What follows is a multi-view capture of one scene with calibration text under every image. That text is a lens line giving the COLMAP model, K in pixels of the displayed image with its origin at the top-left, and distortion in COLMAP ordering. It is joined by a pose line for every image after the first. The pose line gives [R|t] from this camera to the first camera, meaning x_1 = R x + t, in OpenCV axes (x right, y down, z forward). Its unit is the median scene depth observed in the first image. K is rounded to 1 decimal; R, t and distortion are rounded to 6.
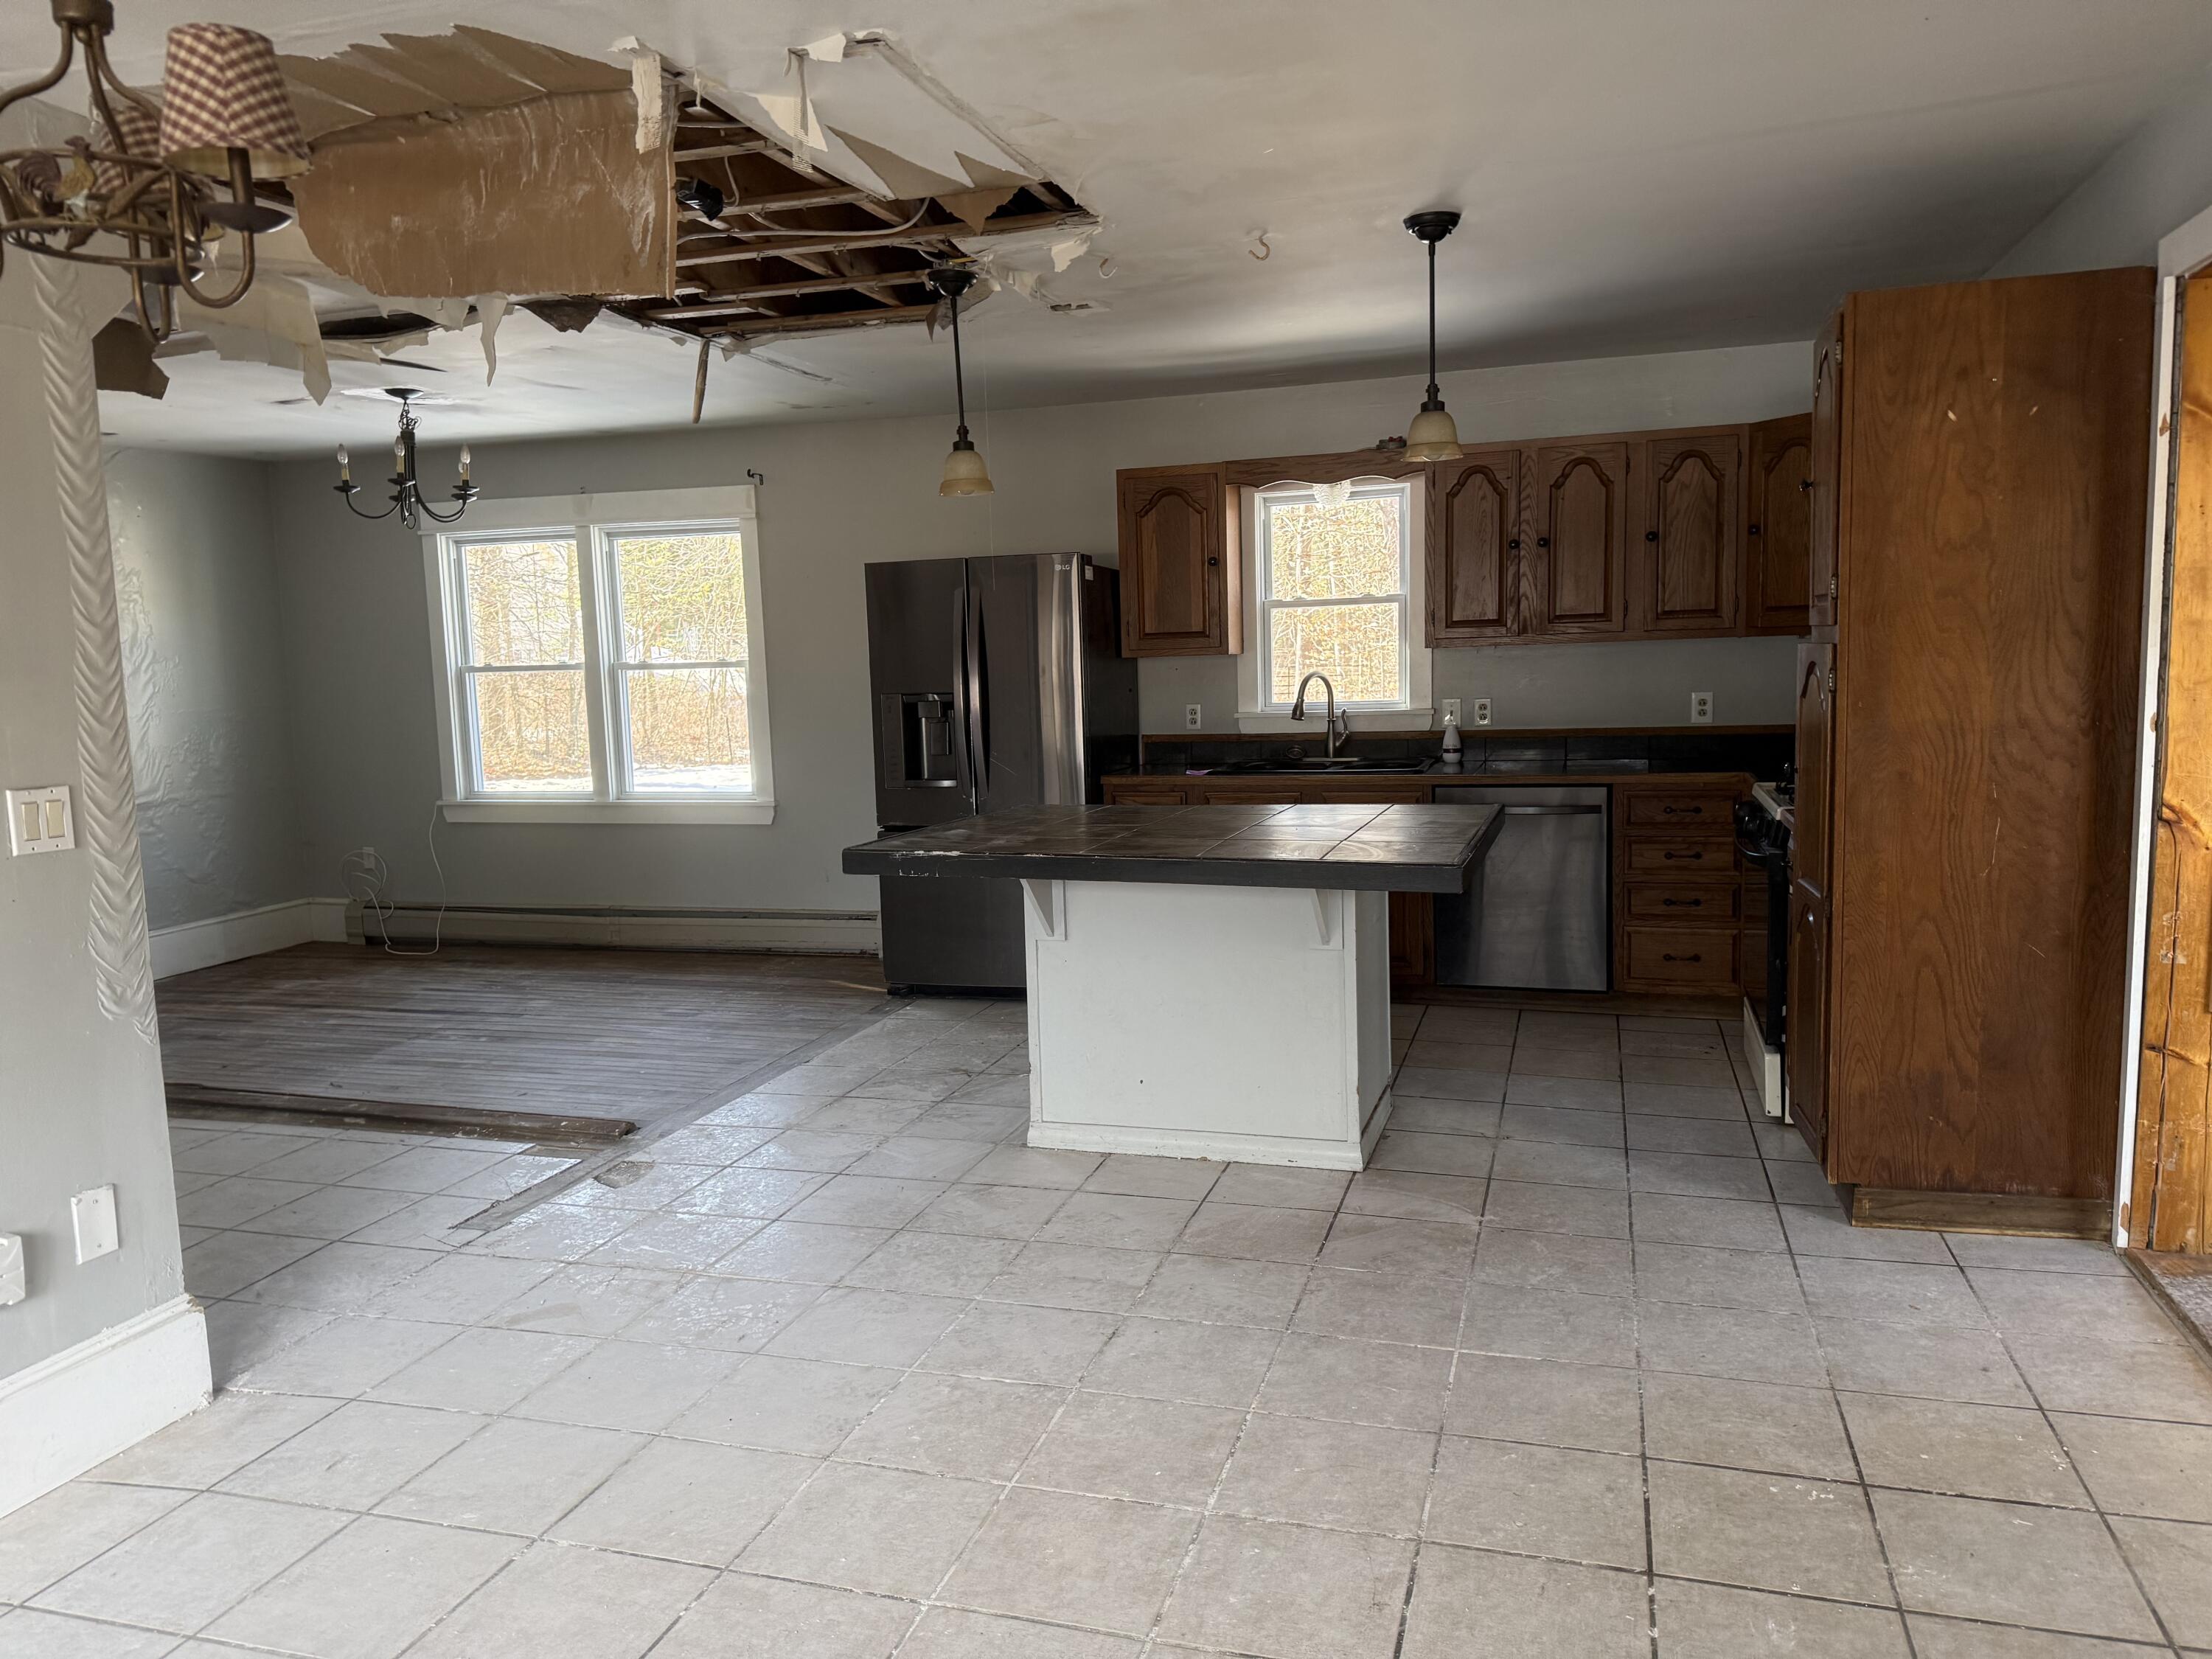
lens RADIAL K [[1543.3, 0, 1118.2], [0, 1543.3, 834.5], [0, 0, 1]] dist [0.059324, -0.092020]
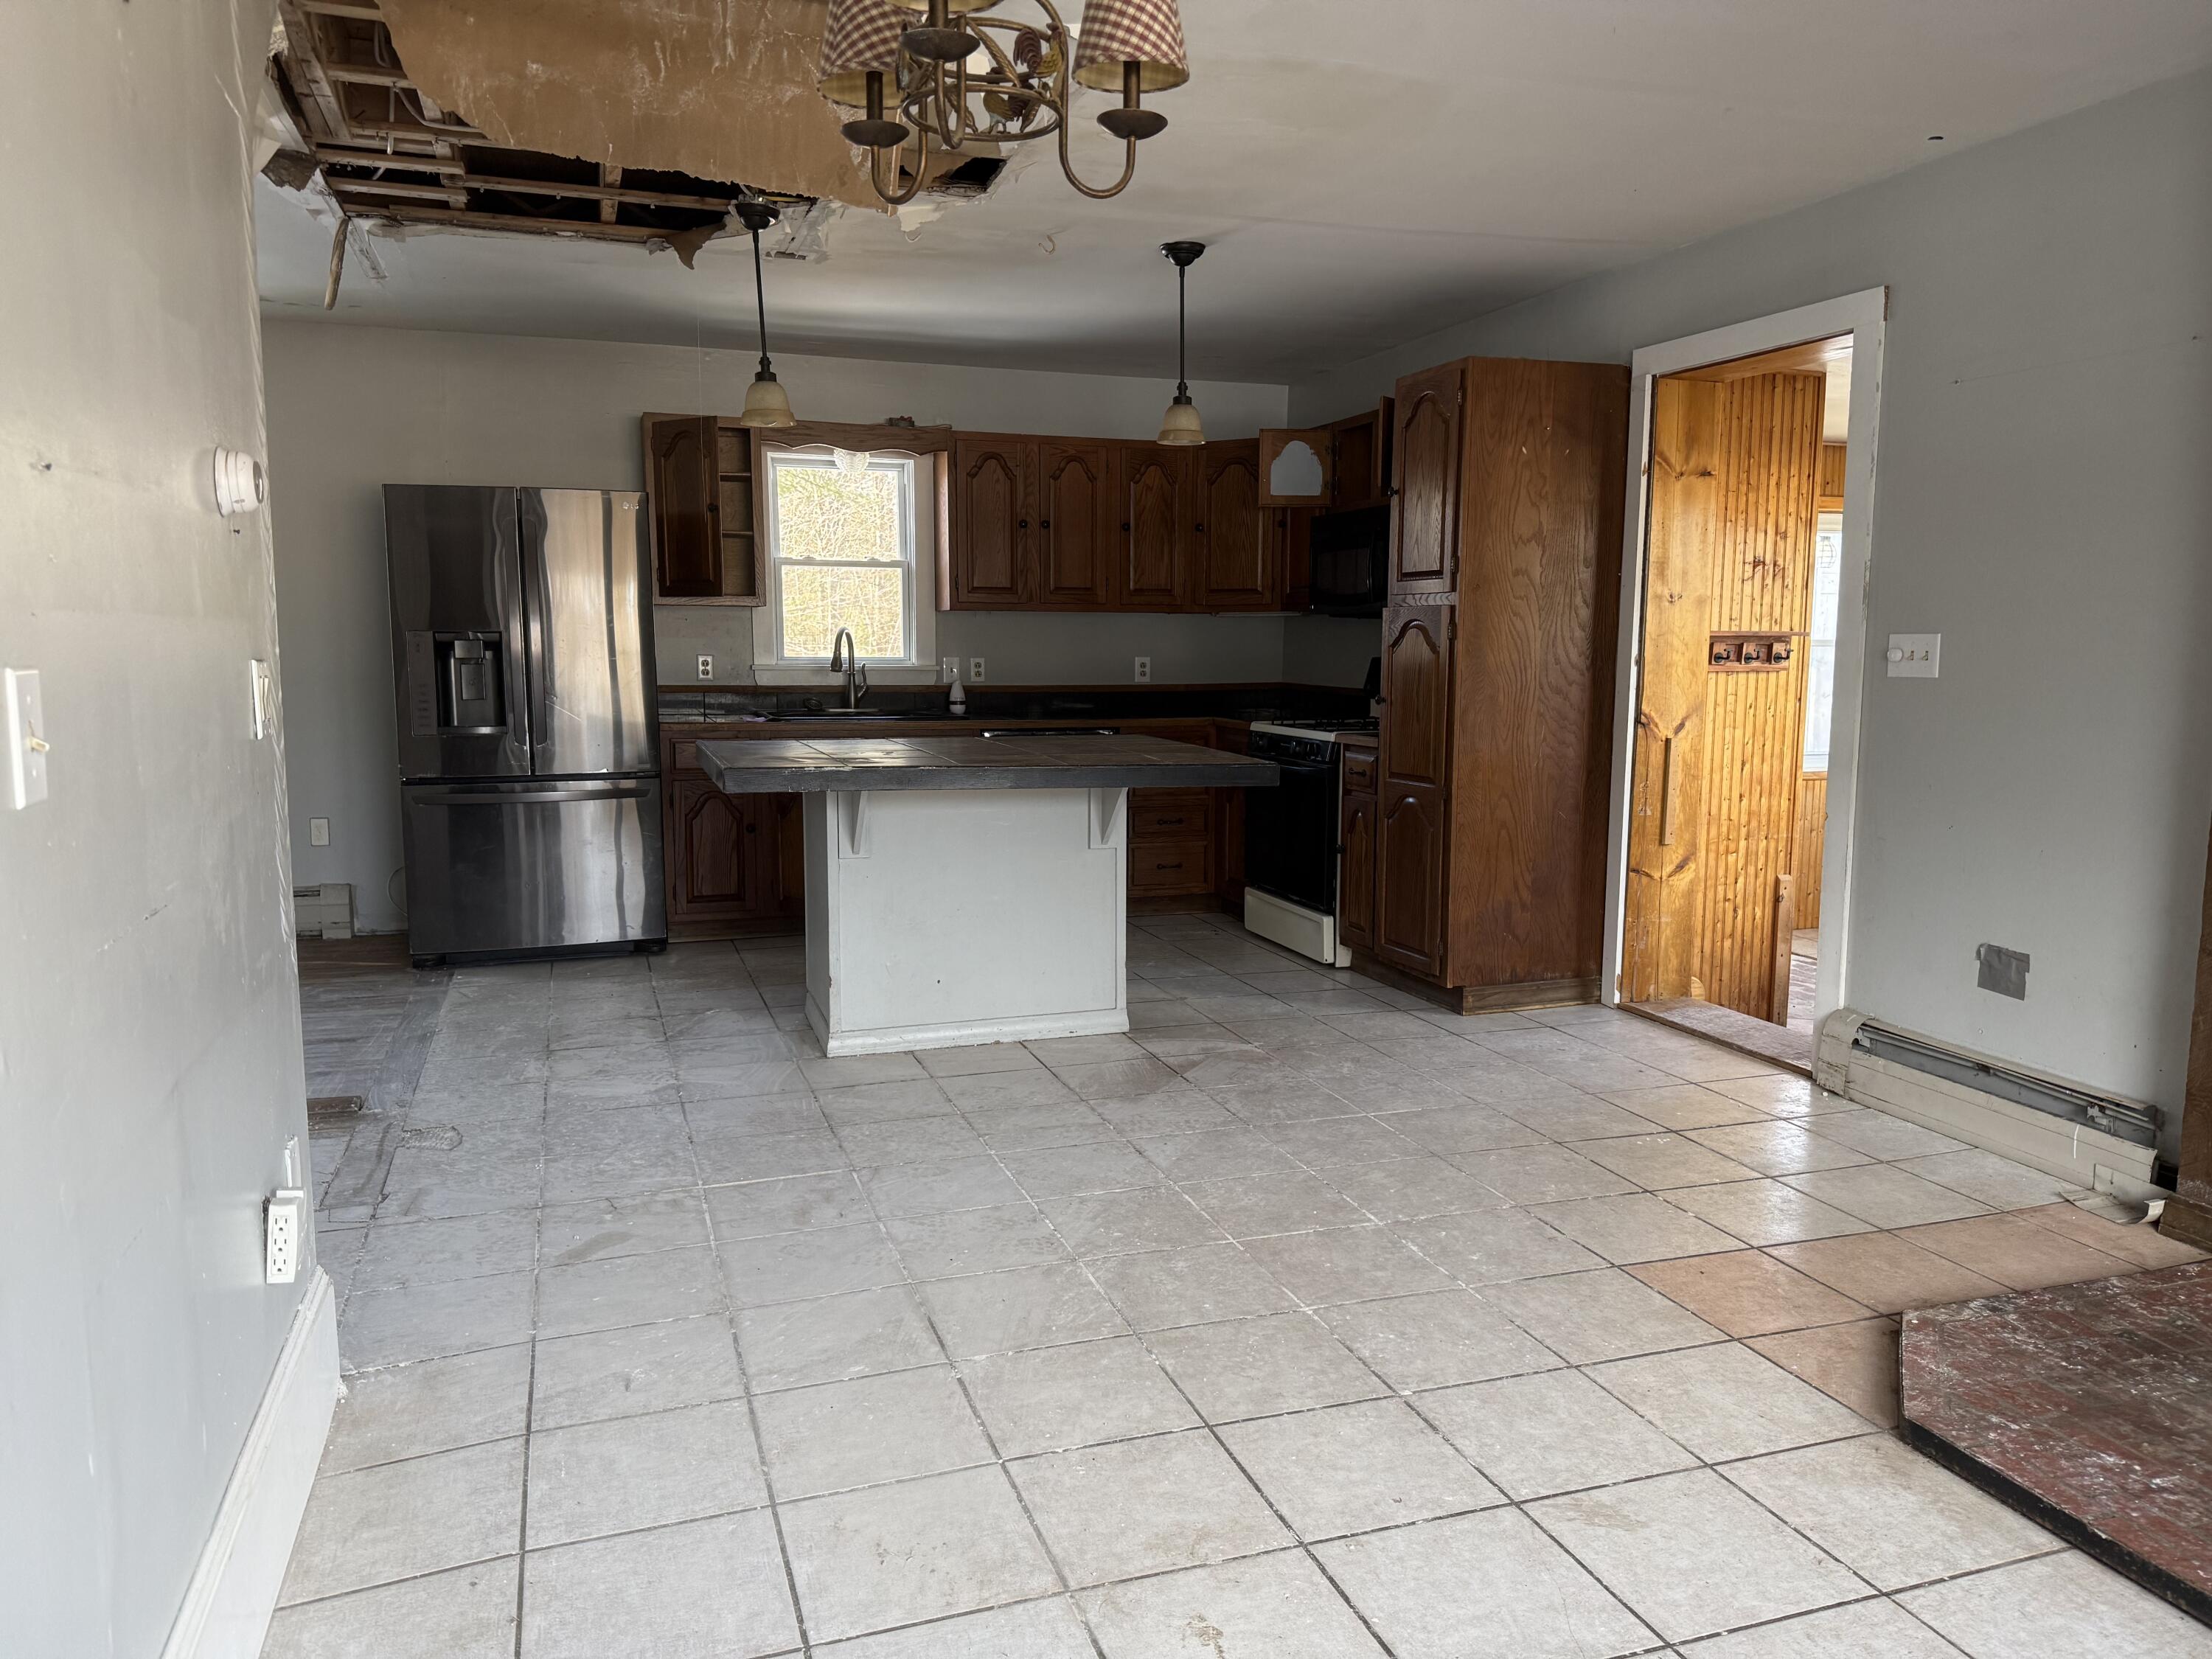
lens RADIAL K [[1555.6, 0, 1112.2], [0, 1555.6, 825.1], [0, 0, 1]] dist [0.155101, -0.277630]
pose [[0.804663, -0.037150, 0.592569, -0.581923], [0.041628, 0.999115, 0.006111, 0.051000], [-0.592271, 0.019750, 0.805497, 0.030114]]
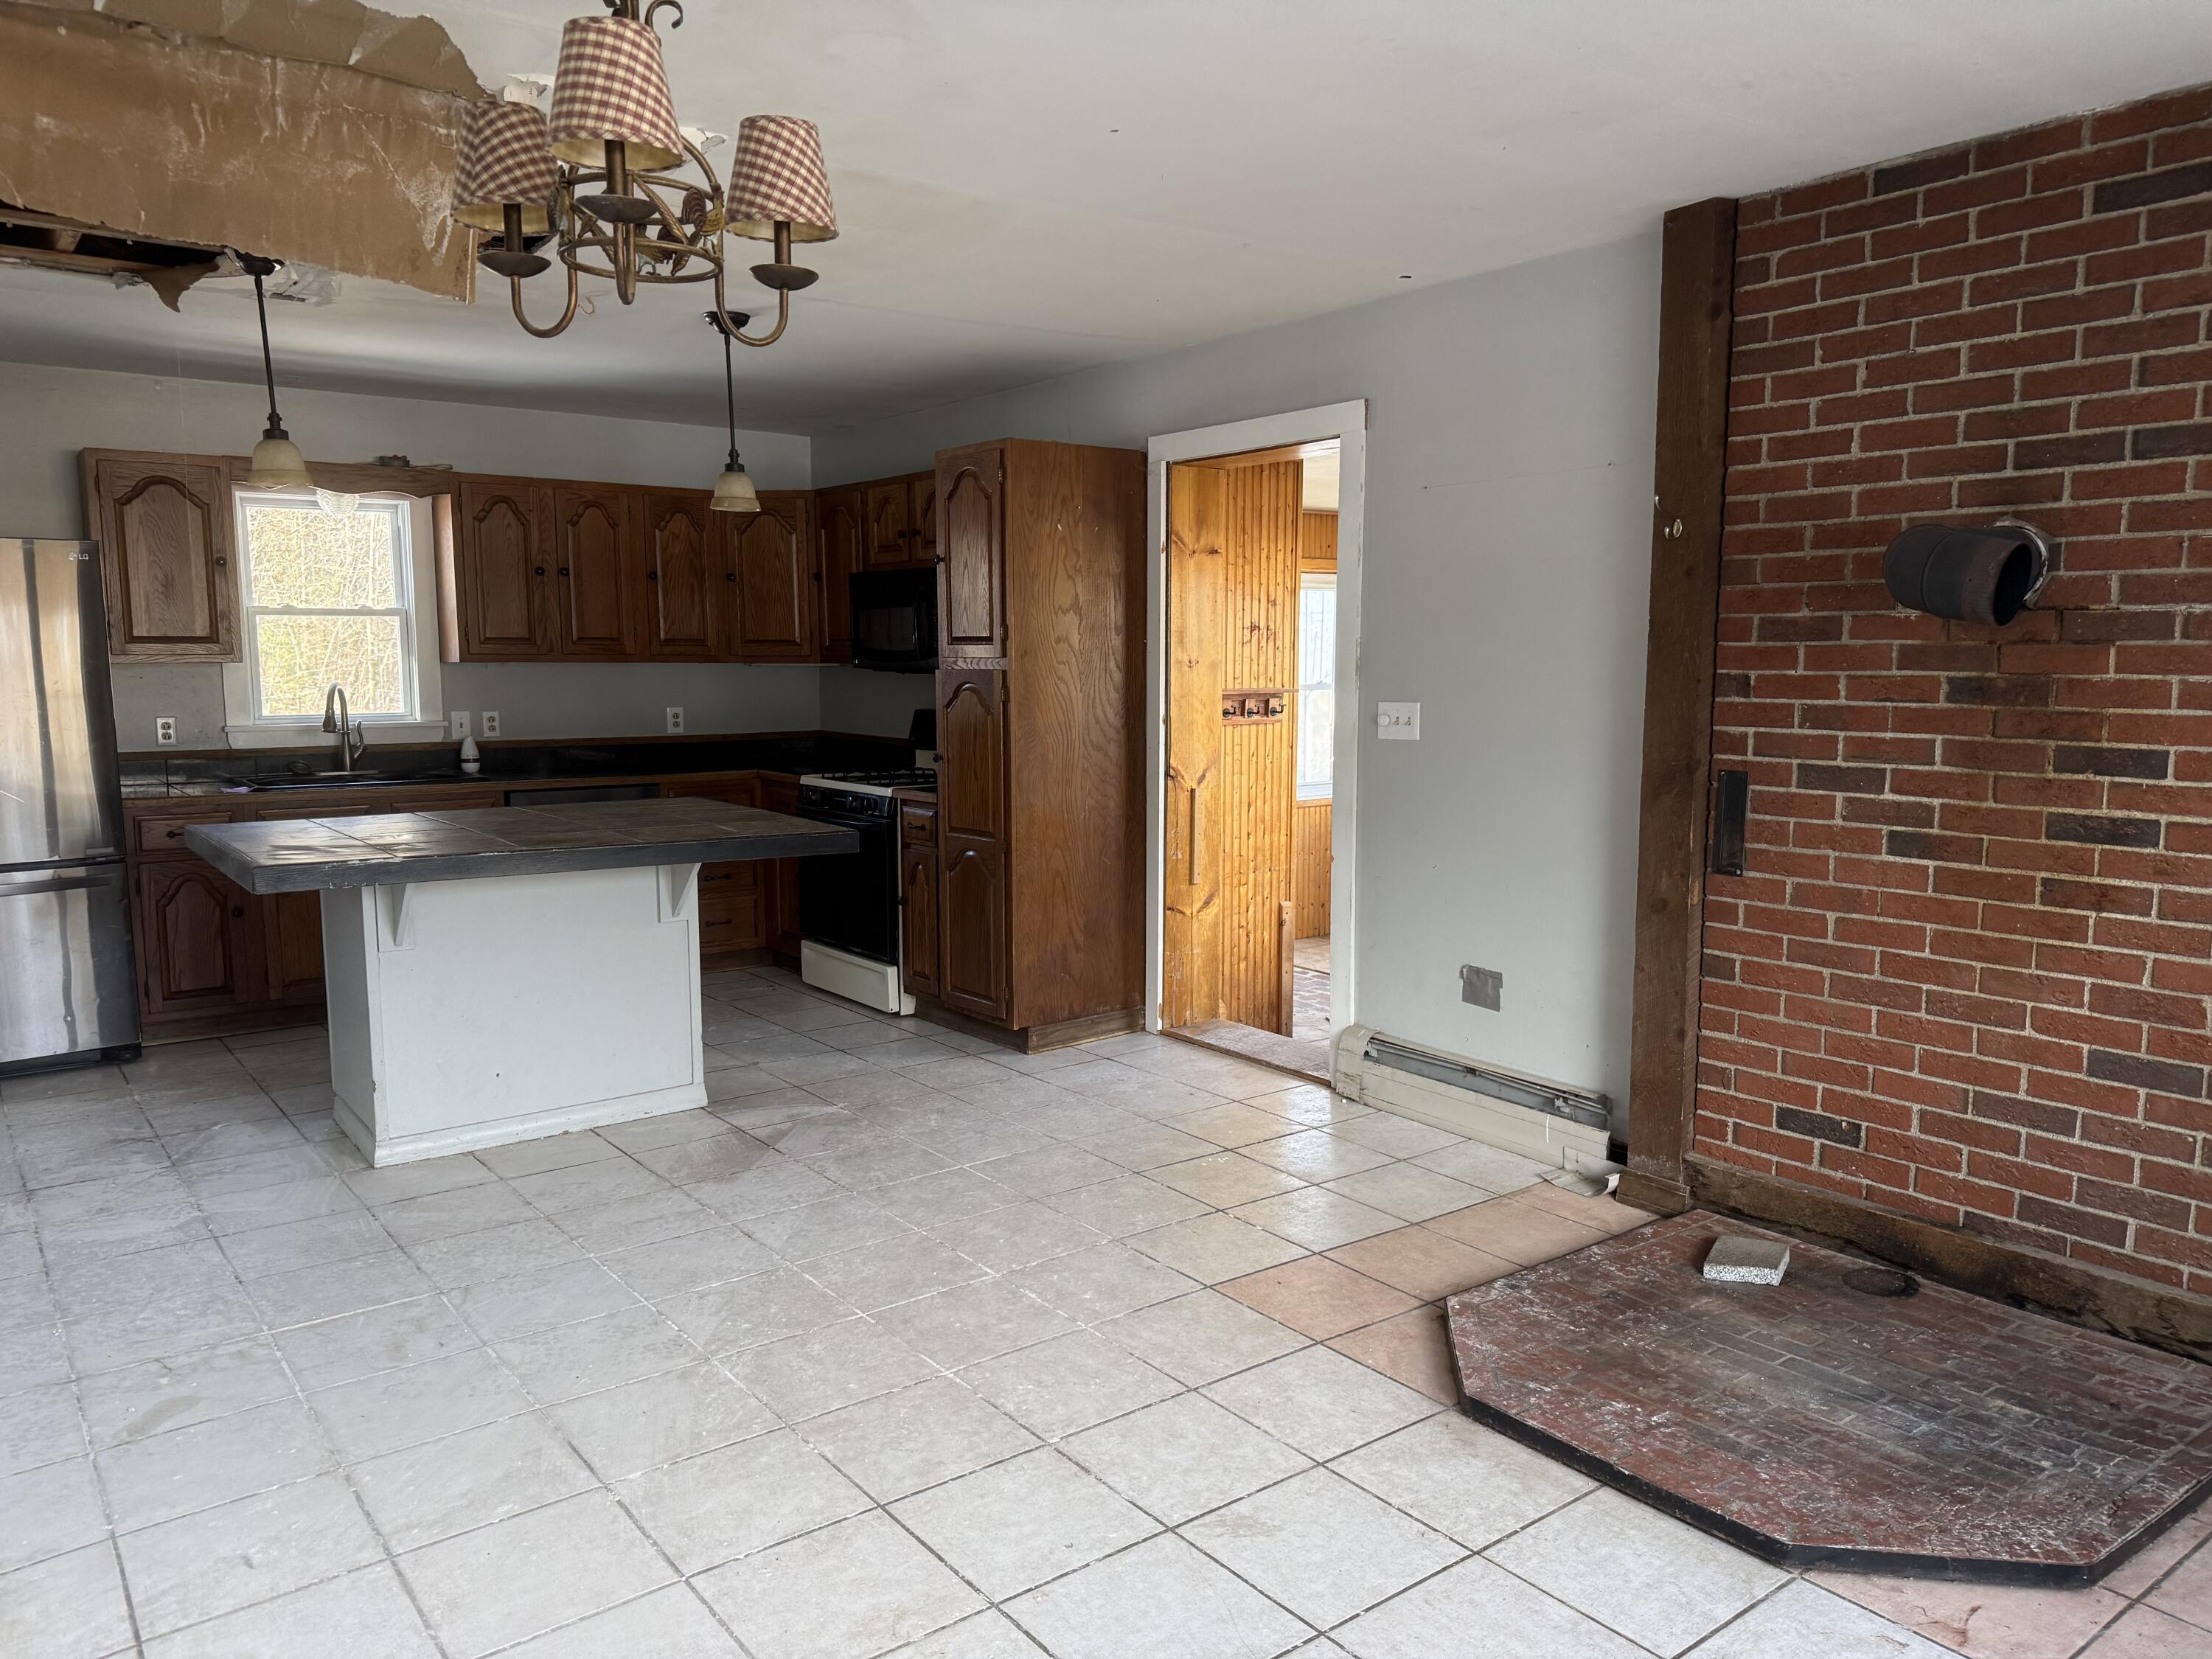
lens RADIAL K [[1551.6, 0, 1105.0], [0, 1551.6, 842.7], [0, 0, 1]] dist [0.104504, -0.135087]
pose [[0.575185, -0.068854, 0.815120, -0.648575], [0.080069, 0.996405, 0.027668, 0.009406], [-0.814095, 0.049351, 0.578630, 0.052321]]
